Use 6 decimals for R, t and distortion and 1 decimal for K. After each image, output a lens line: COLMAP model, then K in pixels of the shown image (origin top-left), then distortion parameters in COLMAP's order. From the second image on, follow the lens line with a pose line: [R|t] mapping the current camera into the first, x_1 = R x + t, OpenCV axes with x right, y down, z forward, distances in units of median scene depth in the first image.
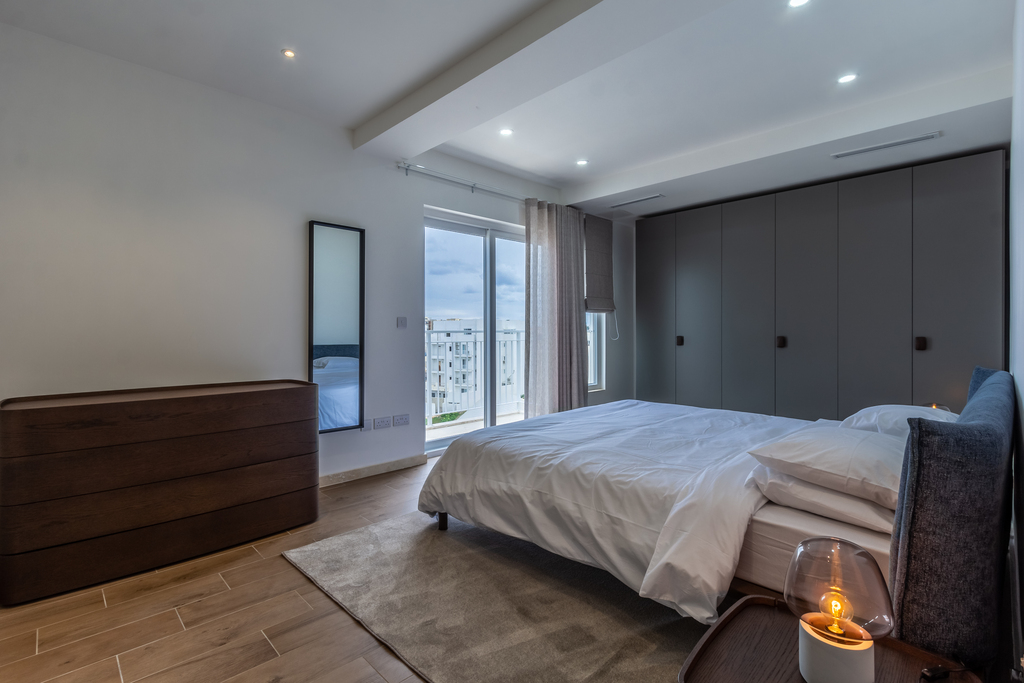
lens RADIAL K [[483.0, 0, 505.9], [0, 483.0, 342.6], [0, 0, 1]] dist [0.000470, -0.000023]
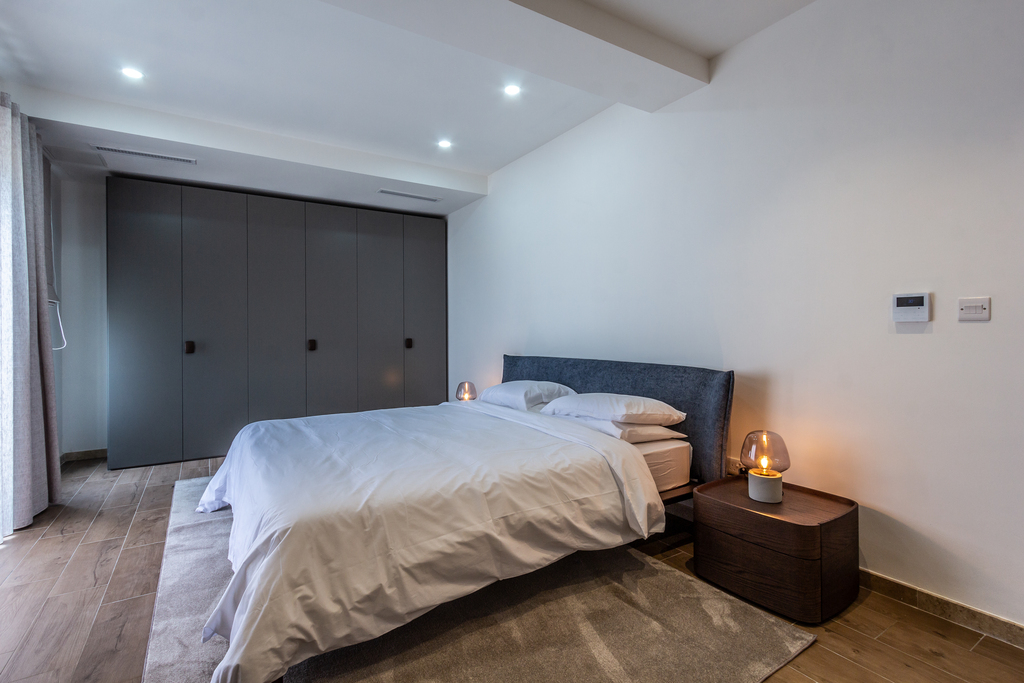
lens RADIAL K [[483.0, 0, 506.3], [0, 483.0, 335.1], [0, 0, 1]] dist [0.000470, -0.000023]
pose [[0.195074, -0.003002, 0.980784, -0.779422], [0.029188, 0.999570, -0.002746, -0.017238], [-0.980354, 0.029162, 0.195078, 0.810635]]
